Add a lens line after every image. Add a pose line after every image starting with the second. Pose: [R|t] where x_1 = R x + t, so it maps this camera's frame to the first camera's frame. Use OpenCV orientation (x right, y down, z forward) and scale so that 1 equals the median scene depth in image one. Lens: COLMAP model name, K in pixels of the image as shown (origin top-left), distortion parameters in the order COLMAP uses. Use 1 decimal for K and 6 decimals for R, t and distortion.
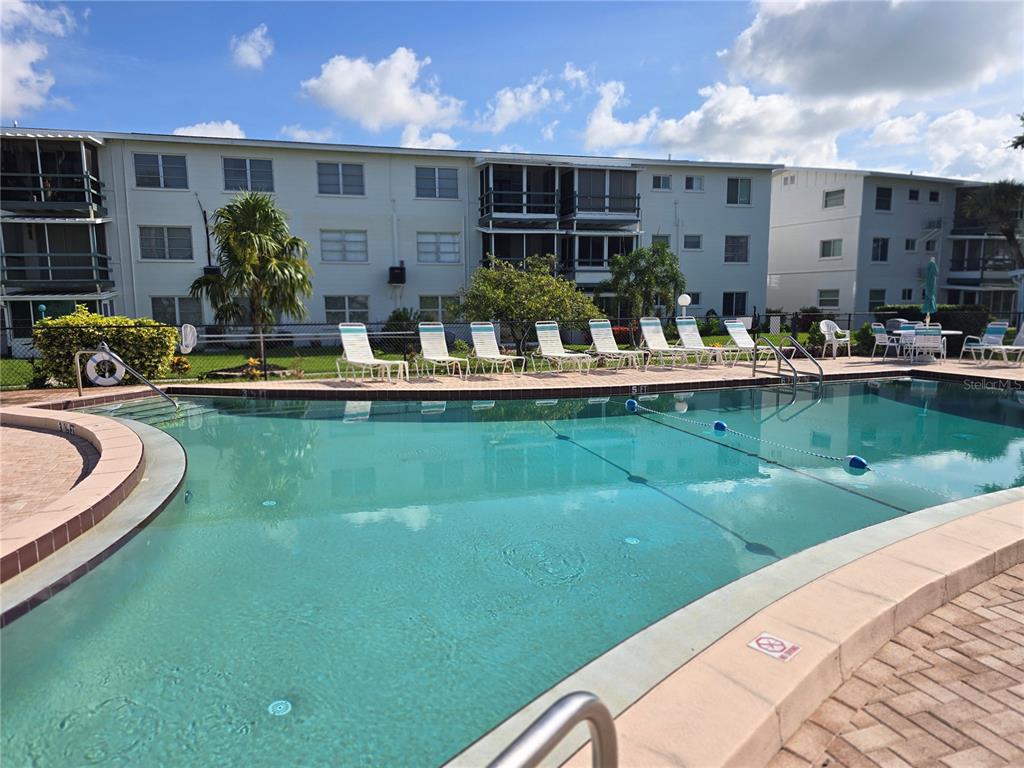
lens RADIAL K [[694.6, 0, 504.6], [0, 694.6, 388.2], [0, 0, 1]] dist [0.088633, -0.090056]
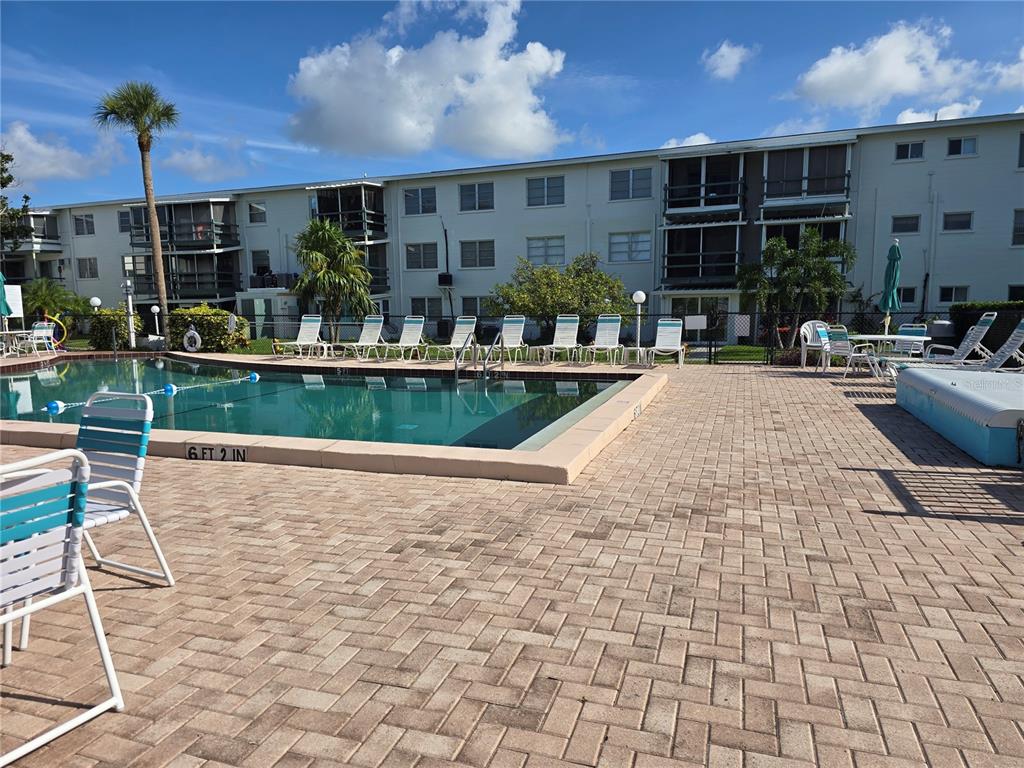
lens RADIAL K [[694.6, 0, 504.6], [0, 694.6, 388.2], [0, 0, 1]] dist [0.088633, -0.090056]
pose [[0.782794, 0.076326, -0.617583, 0.429442], [-0.075443, 0.996769, 0.027565, -0.008275], [0.617691, 0.025015, 0.786023, 0.081573]]
